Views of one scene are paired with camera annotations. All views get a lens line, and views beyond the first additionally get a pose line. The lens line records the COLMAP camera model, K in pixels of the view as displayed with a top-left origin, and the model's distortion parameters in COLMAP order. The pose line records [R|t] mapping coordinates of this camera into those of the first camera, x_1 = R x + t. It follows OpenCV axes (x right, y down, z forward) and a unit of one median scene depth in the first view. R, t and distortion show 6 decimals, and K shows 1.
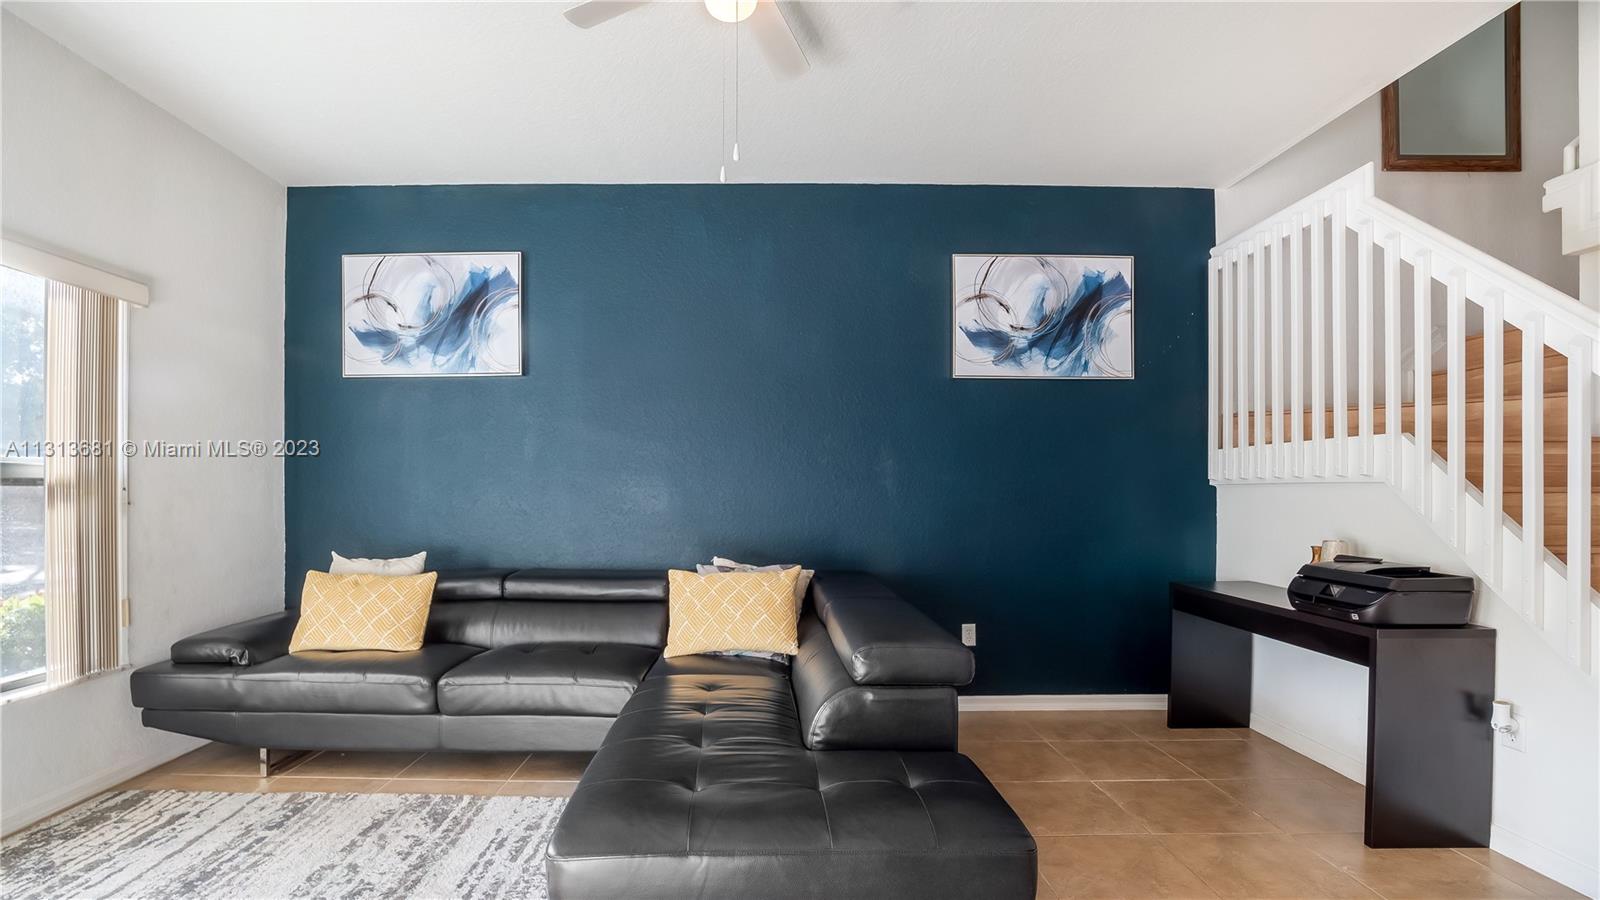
lens RADIAL K [[734.6, 0, 769.2], [0, 734.6, 493.7], [0, 0, 1]] dist [-0.035902, 0.005943]
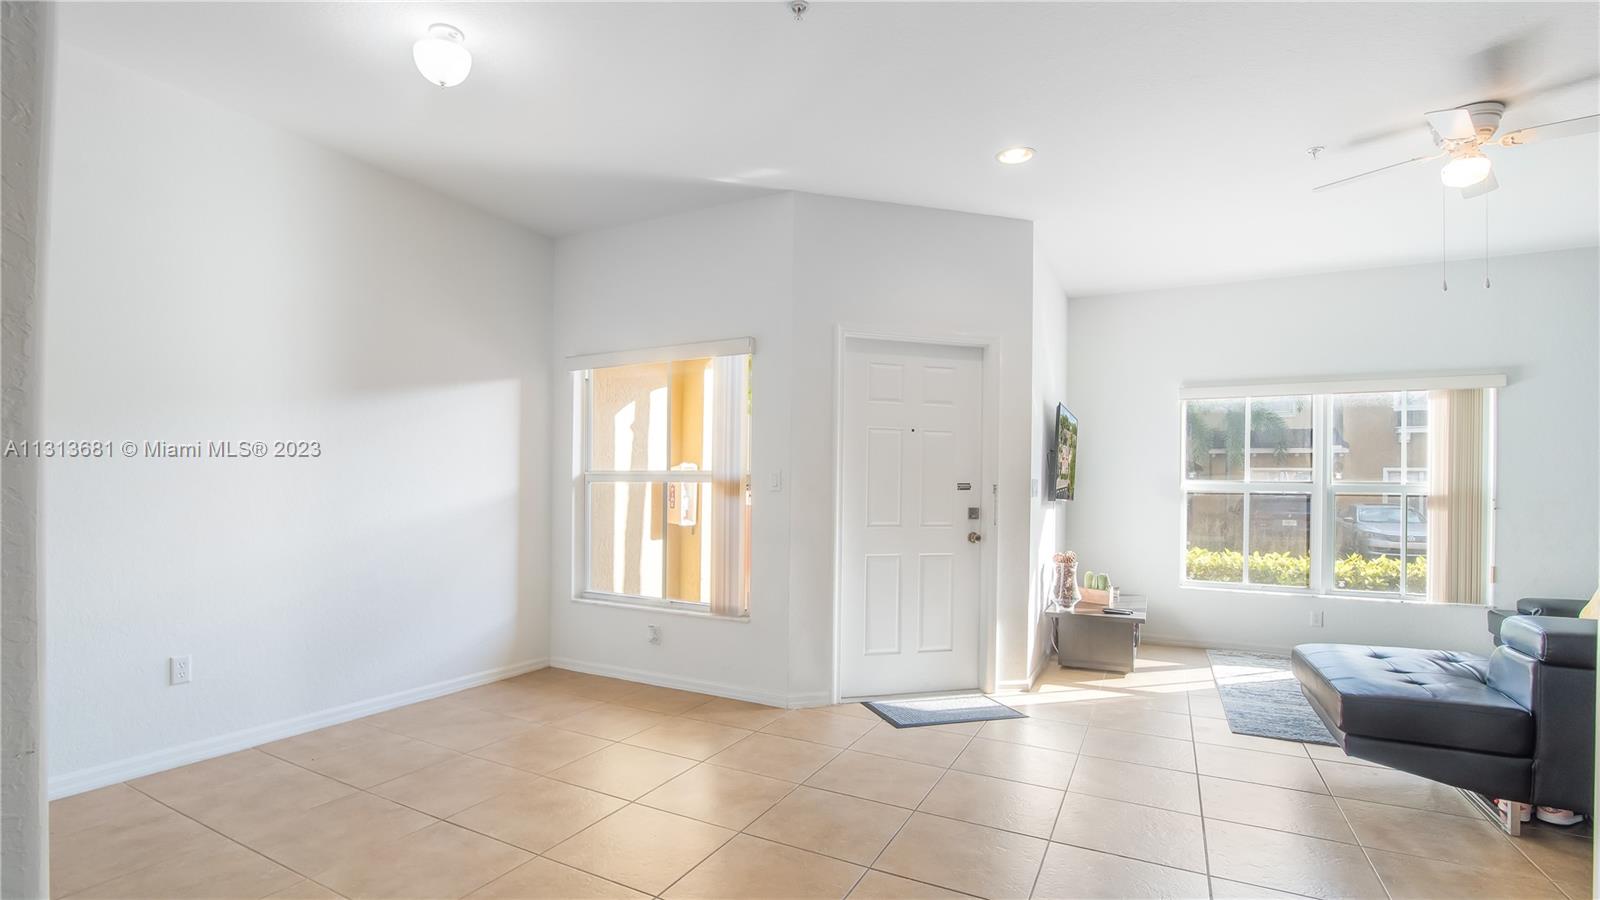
lens RADIAL K [[734.6, 0, 755.2], [0, 734.6, 490.7], [0, 0, 1]] dist [-0.035902, 0.005943]
pose [[-0.483040, -0.010886, -0.875531, 1.030617], [-0.018037, 0.999834, -0.002480, 0.004261], [0.875412, 0.014594, -0.483156, 0.223287]]
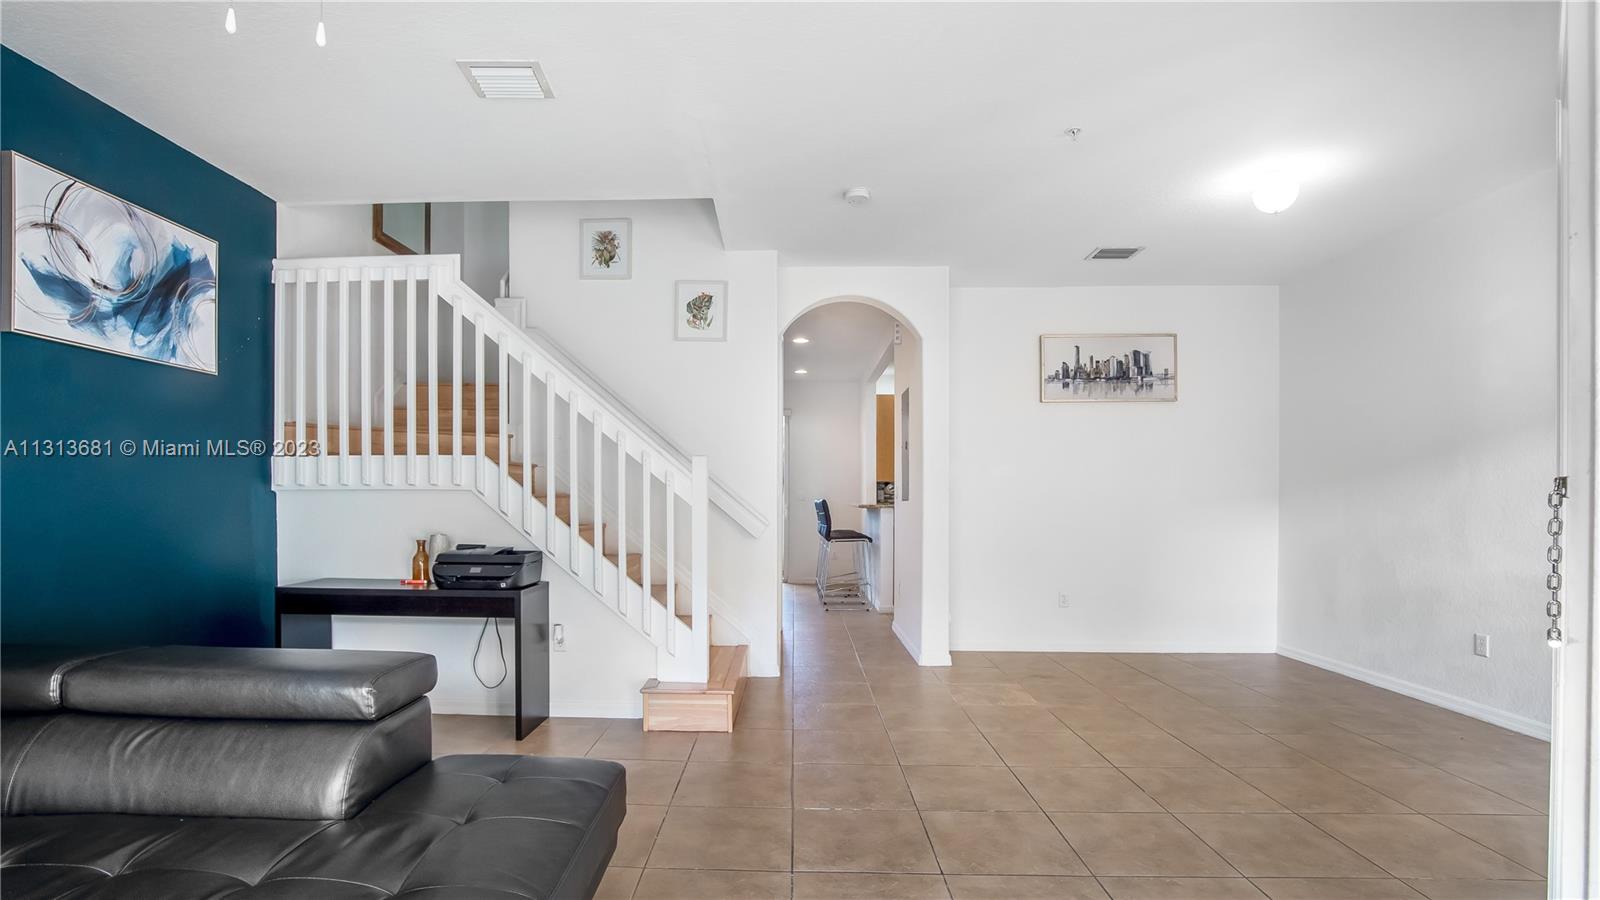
lens RADIAL K [[734.6, 0, 760.0], [0, 734.6, 512.6], [0, 0, 1]] dist [-0.035902, 0.005943]
pose [[0.054956, -0.018106, 0.998325, -0.378973], [0.002257, 0.999835, 0.018009, 0.001956], [-0.998486, 0.001264, 0.054988, 0.262200]]
